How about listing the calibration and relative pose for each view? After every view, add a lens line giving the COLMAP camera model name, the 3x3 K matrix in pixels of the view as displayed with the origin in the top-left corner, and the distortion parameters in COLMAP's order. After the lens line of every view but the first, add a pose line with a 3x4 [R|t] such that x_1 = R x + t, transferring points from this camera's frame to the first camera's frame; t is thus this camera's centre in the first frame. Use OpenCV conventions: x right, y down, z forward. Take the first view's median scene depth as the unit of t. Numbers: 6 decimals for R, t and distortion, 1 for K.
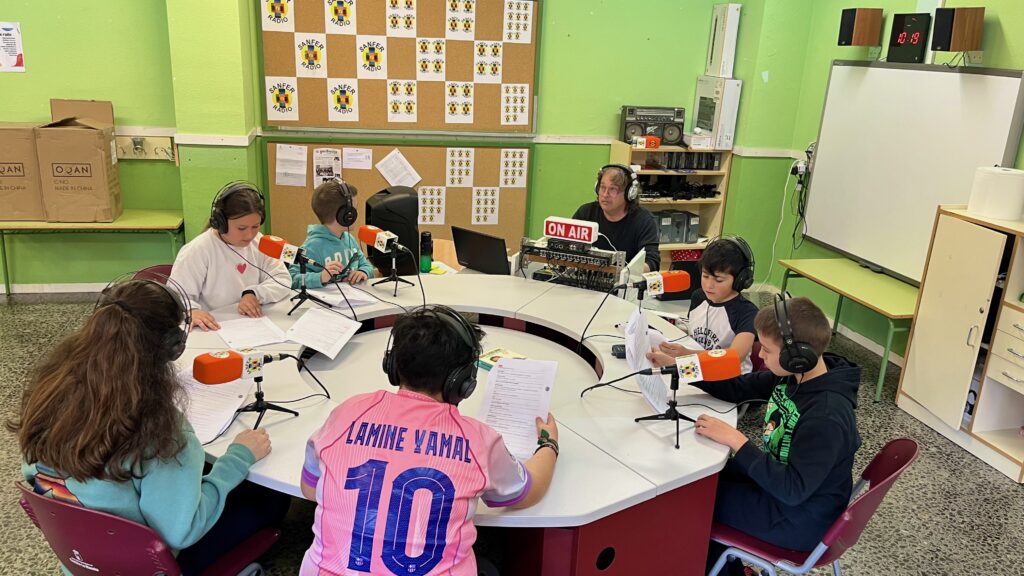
lens RADIAL K [[781.2, 0, 506.0], [0, 781.2, 290.8], [0, 0, 1]] dist [0.048461, -0.033810]
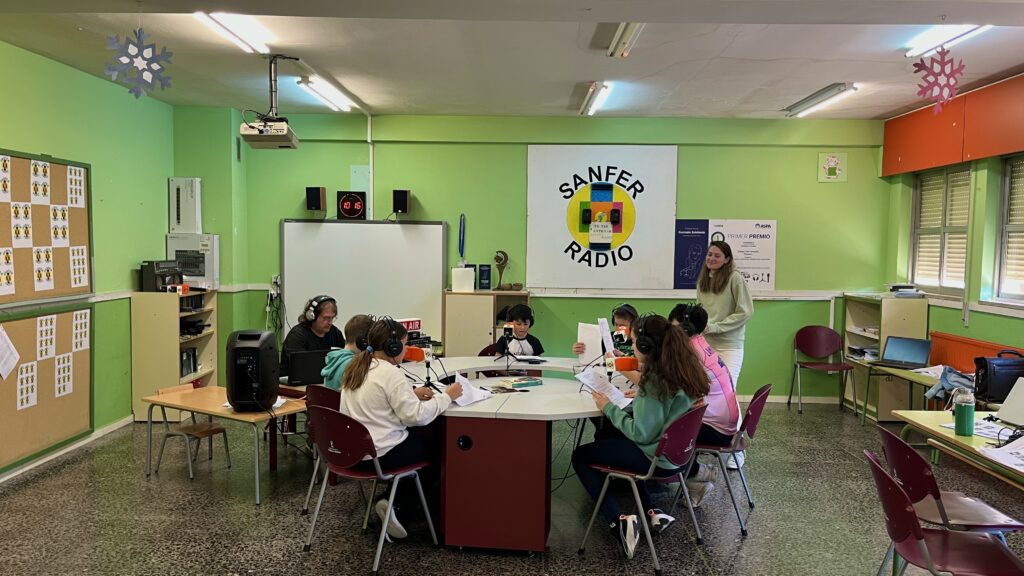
lens RADIAL K [[781.2, 0, 508.8], [0, 781.2, 290.2], [0, 0, 1]] dist [0.048461, -0.033810]
pose [[0.242875, -0.105261, 0.964330, -0.848382], [0.292935, 0.955645, 0.030535, -0.084117], [-0.924771, 0.275070, 0.262937, 0.255134]]
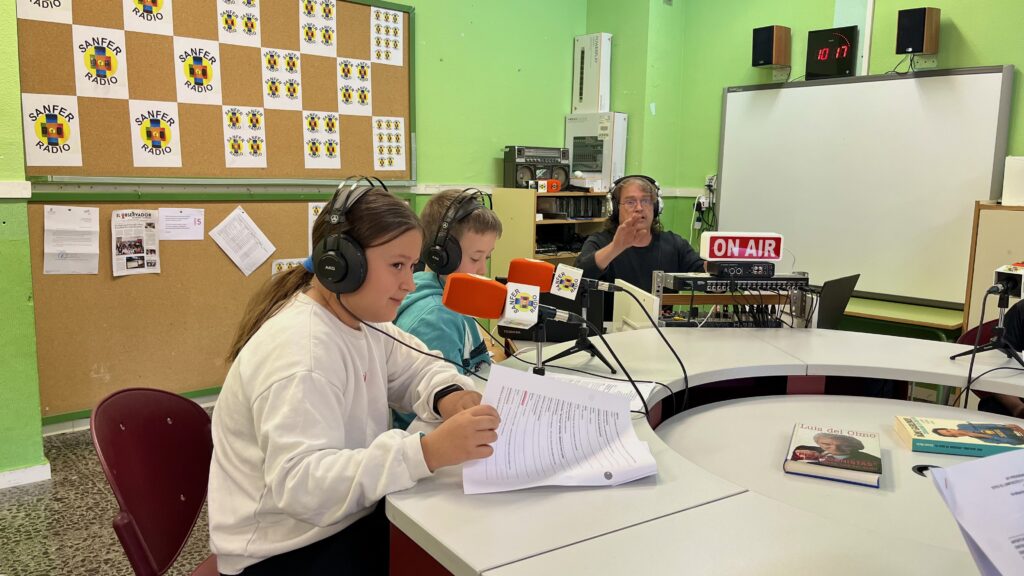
lens RADIAL K [[781.2, 0, 510.9], [0, 781.2, 288.7], [0, 0, 1]] dist [0.048461, -0.033810]
pose [[0.869819, -0.101955, 0.482721, -0.275780], [0.170431, 0.980276, -0.100058, -0.004800], [-0.462998, 0.169303, 0.870040, 0.320580]]
